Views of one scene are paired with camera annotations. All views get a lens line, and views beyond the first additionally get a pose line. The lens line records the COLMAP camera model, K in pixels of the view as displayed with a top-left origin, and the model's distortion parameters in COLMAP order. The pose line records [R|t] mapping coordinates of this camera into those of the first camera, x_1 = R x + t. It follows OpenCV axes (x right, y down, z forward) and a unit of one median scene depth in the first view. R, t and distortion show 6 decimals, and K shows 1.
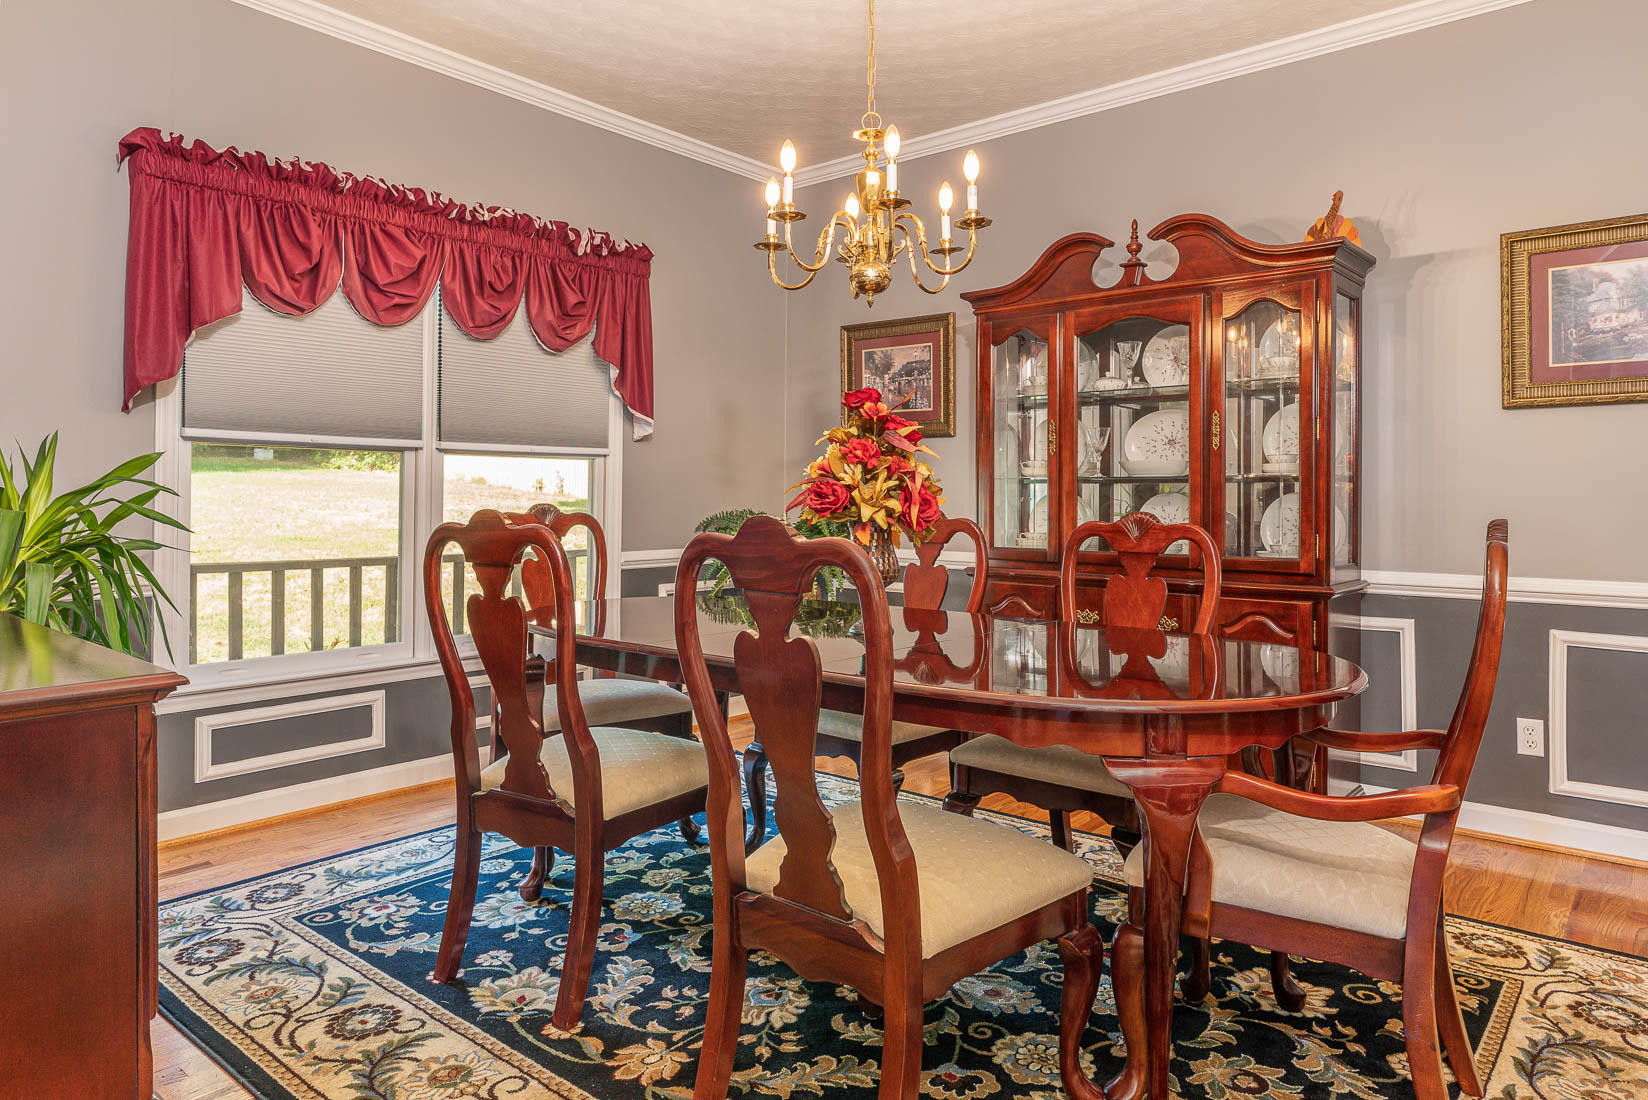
lens RADIAL K [[1026.8, 0, 827.5], [0, 1026.8, 521.7], [0, 0, 1]] dist [-0.003695, 0.002677]
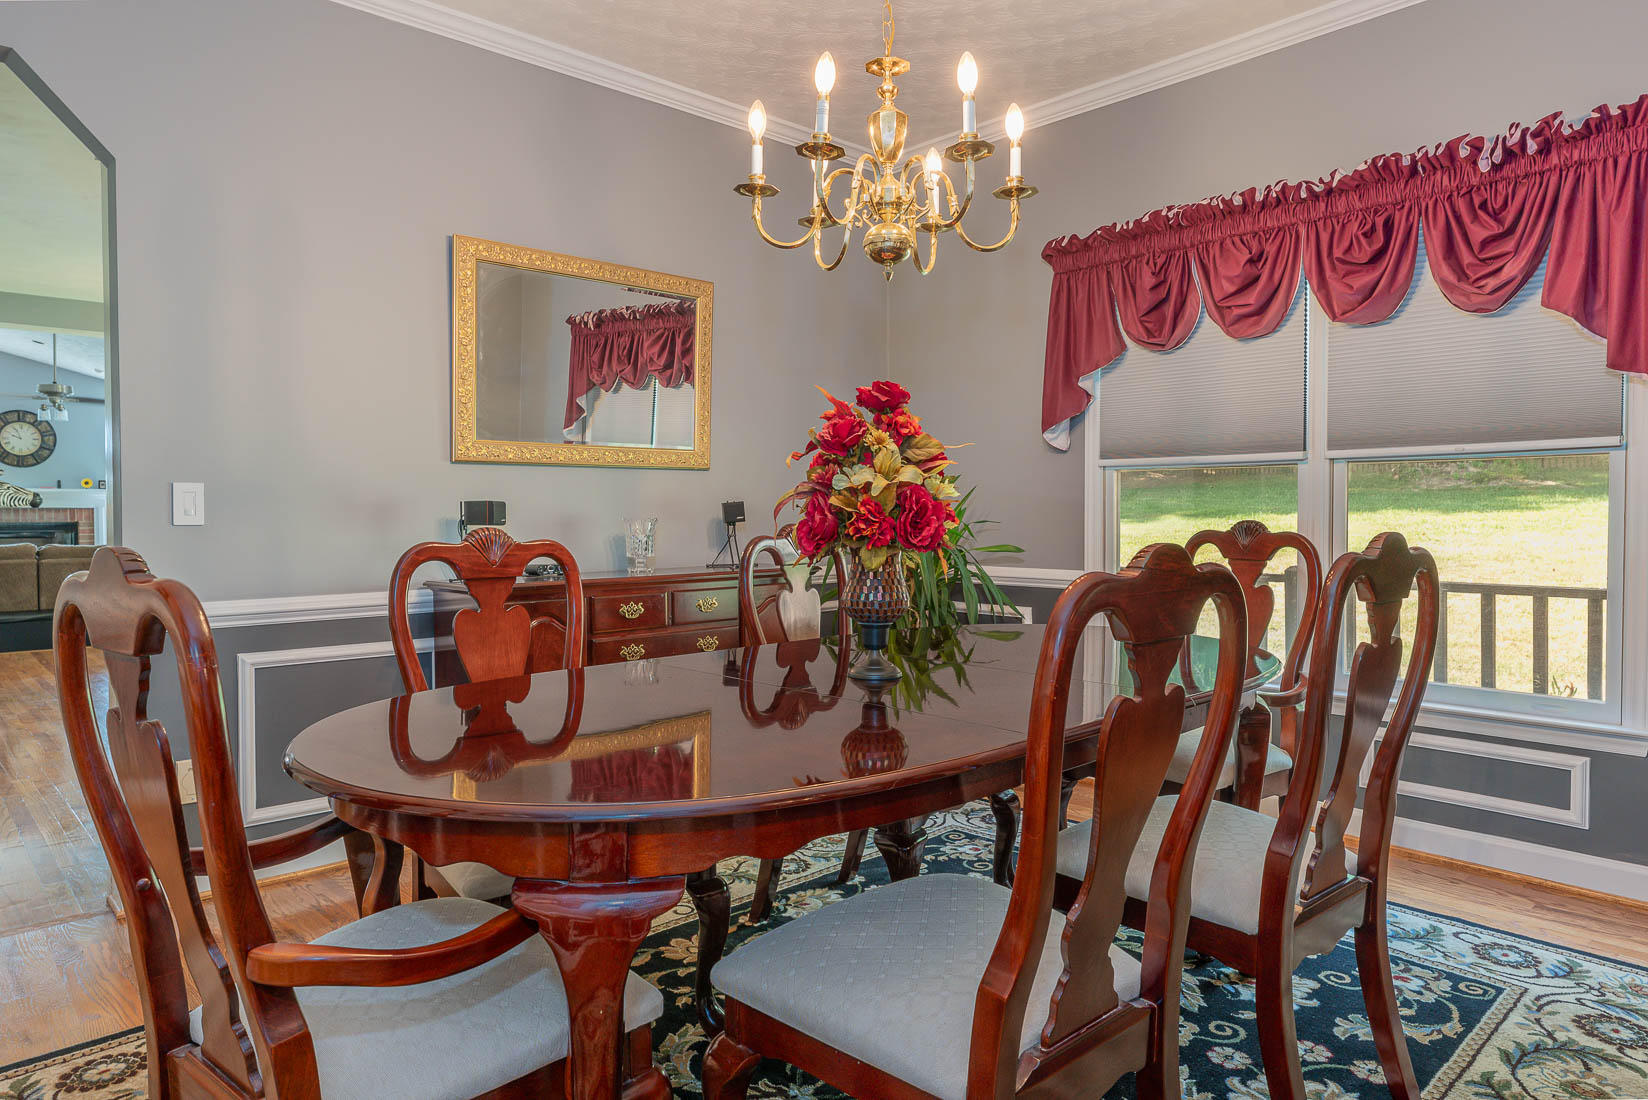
lens RADIAL K [[1026.8, 0, 825.8], [0, 1026.8, 536.7], [0, 0, 1]] dist [-0.003695, 0.002677]
pose [[-0.110007, 0.019275, -0.993744, 0.520283], [-0.025471, 0.999429, 0.022205, -0.010344], [0.993604, 0.027754, -0.109453, 0.628177]]
